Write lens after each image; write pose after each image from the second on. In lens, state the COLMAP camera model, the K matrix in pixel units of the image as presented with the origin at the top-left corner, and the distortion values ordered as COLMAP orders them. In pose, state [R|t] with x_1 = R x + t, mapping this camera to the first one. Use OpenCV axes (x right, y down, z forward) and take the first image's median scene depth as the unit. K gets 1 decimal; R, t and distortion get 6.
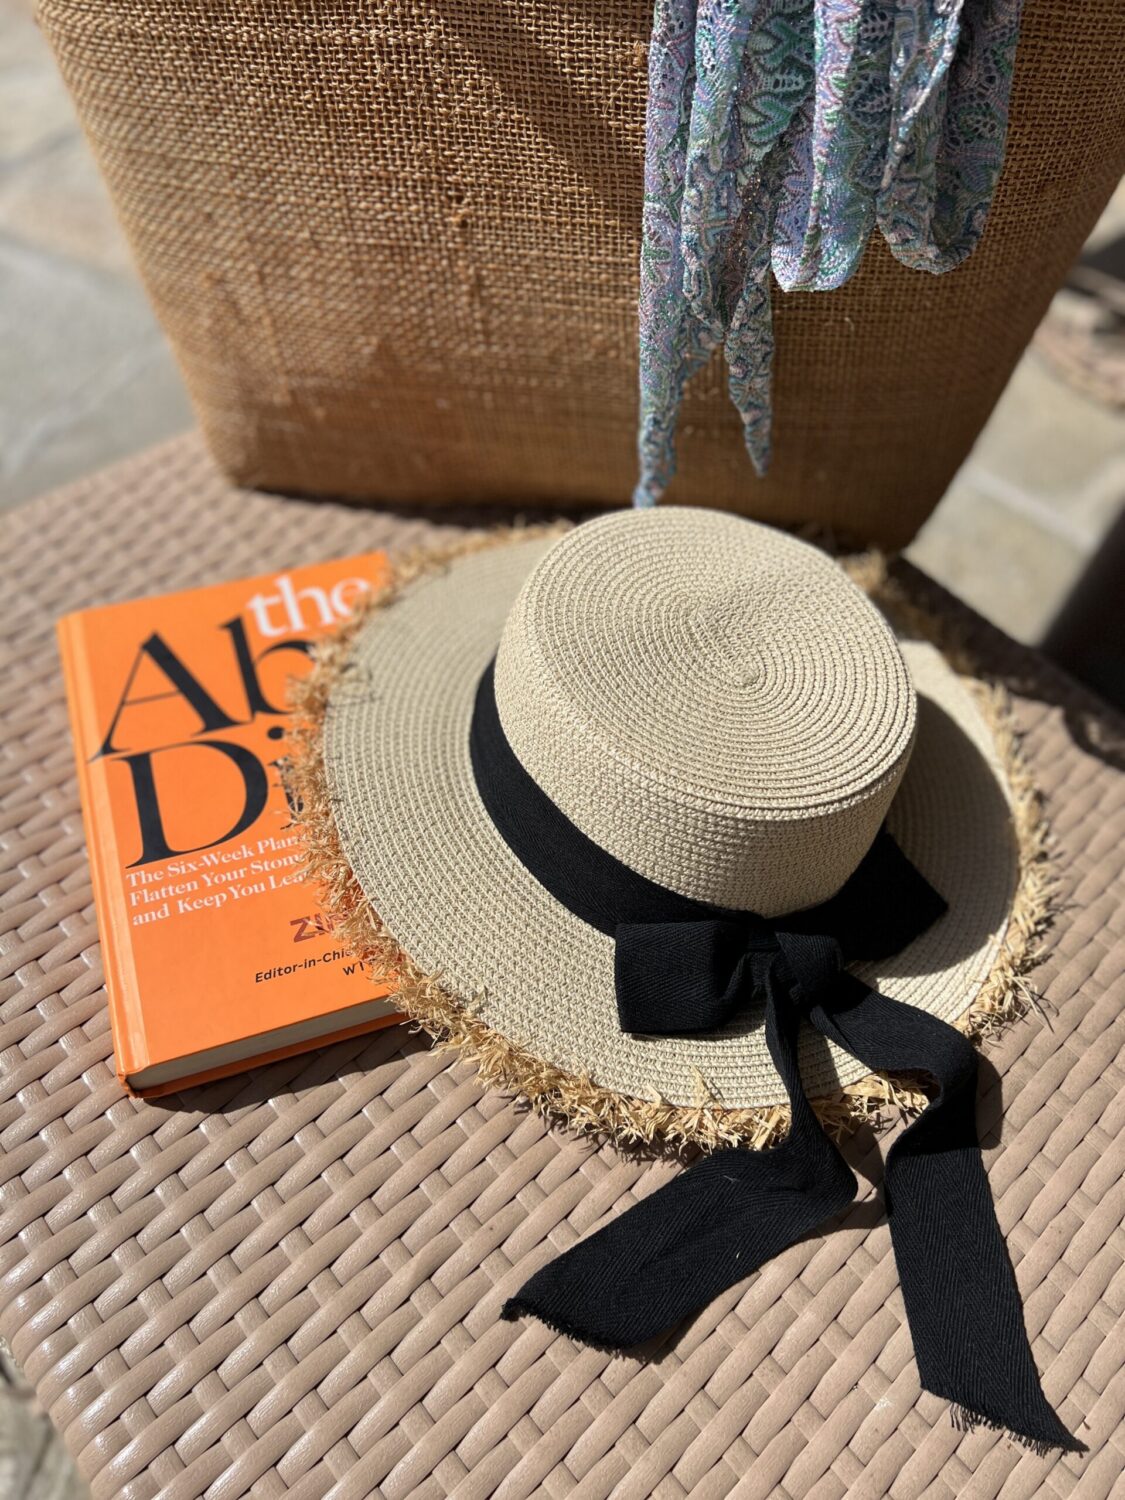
lens RADIAL K [[1122.3, 0, 557.1], [0, 1122.3, 747.9], [0, 0, 1]] dist [0.050781, -0.068803]
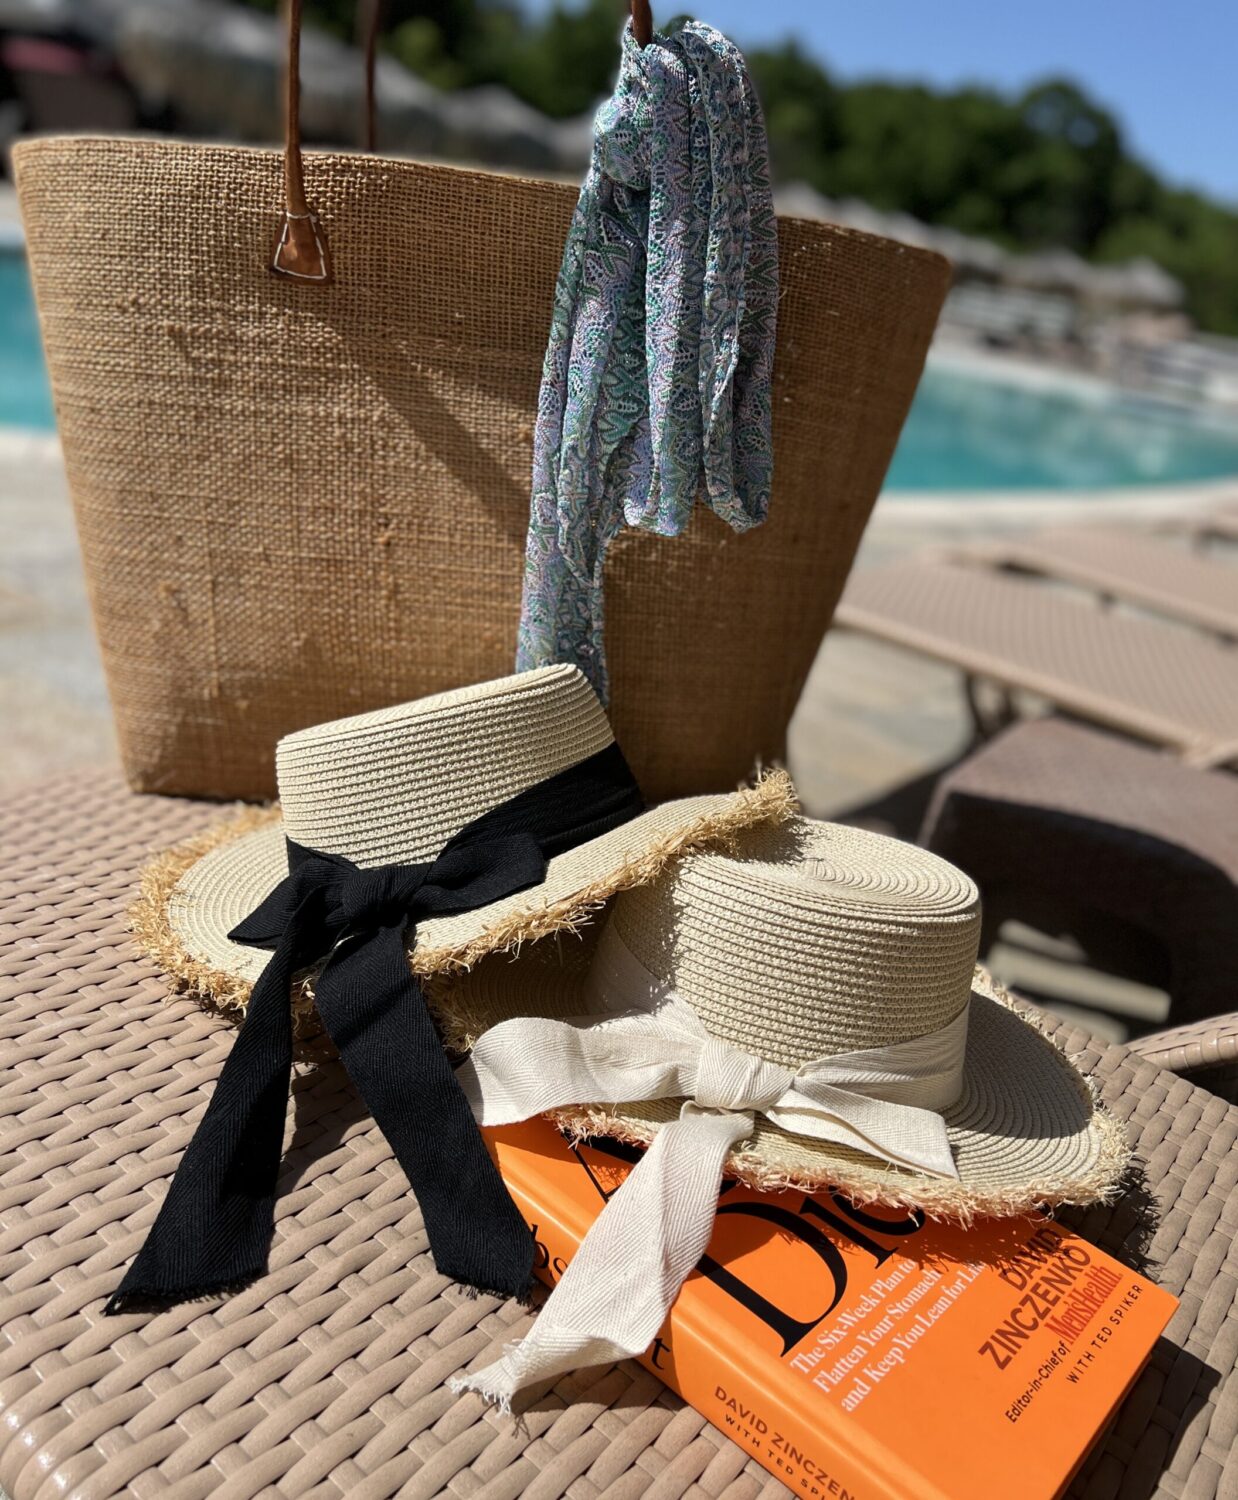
lens RADIAL K [[1250.2, 0, 600.1], [0, 1250.2, 826.9], [0, 0, 1]] dist [0.014115, 0.003200]
pose [[0.980695, 0.037958, 0.191824, -0.108818], [0.062880, 0.867661, -0.493164, 0.572804], [-0.185157, 0.495705, 0.848524, -0.129938]]
